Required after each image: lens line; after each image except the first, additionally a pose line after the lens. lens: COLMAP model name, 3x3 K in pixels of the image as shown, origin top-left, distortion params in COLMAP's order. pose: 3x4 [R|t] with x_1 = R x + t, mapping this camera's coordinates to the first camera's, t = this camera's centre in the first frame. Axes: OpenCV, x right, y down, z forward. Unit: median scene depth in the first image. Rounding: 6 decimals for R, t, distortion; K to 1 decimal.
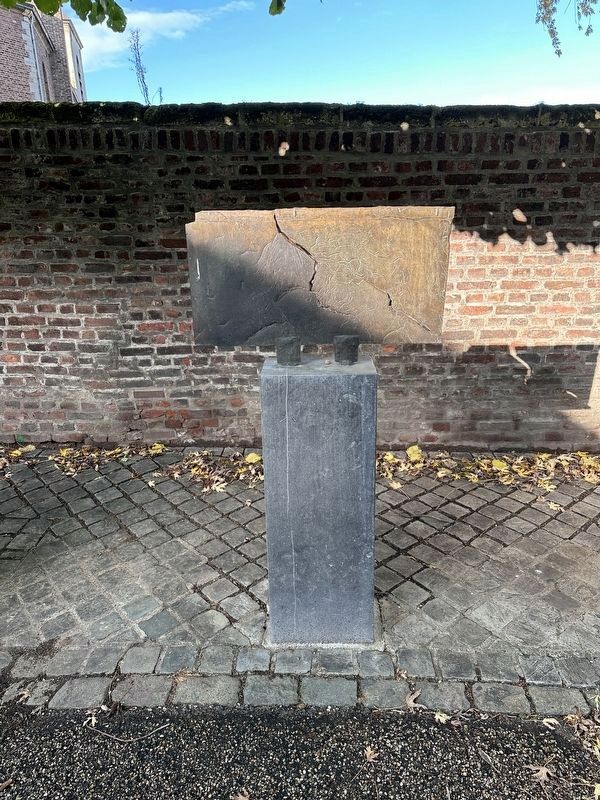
lens RADIAL K [[562.6, 0, 300.0], [0, 562.6, 400.0], [0, 0, 1]] dist [0.048317, -0.029867]
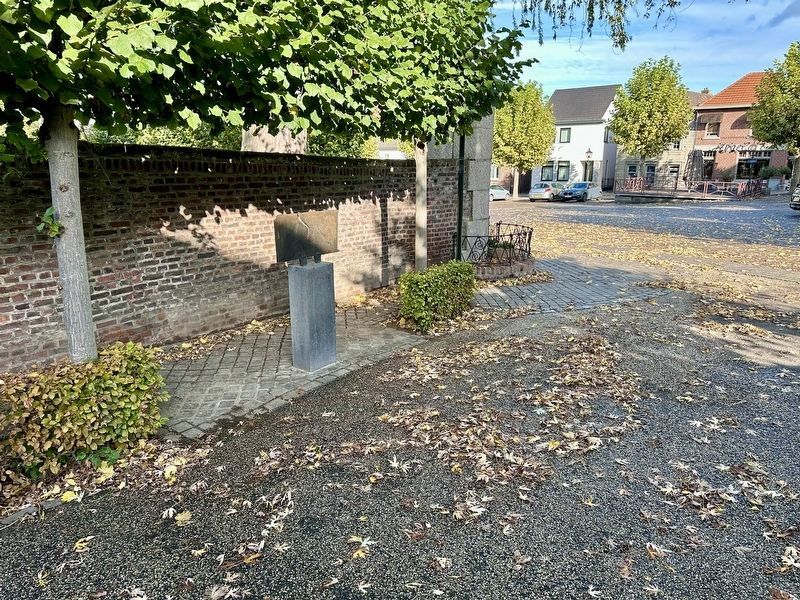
lens RADIAL K [[562.6, 0, 401.0], [0, 562.6, 299.9], [0, 0, 1]] dist [0.048317, -0.029867]
pose [[0.557959, -0.182042, 0.809656, -1.087311], [0.241656, 0.969003, 0.051337, 0.040642], [-0.793904, 0.167014, 0.584656, -0.529441]]
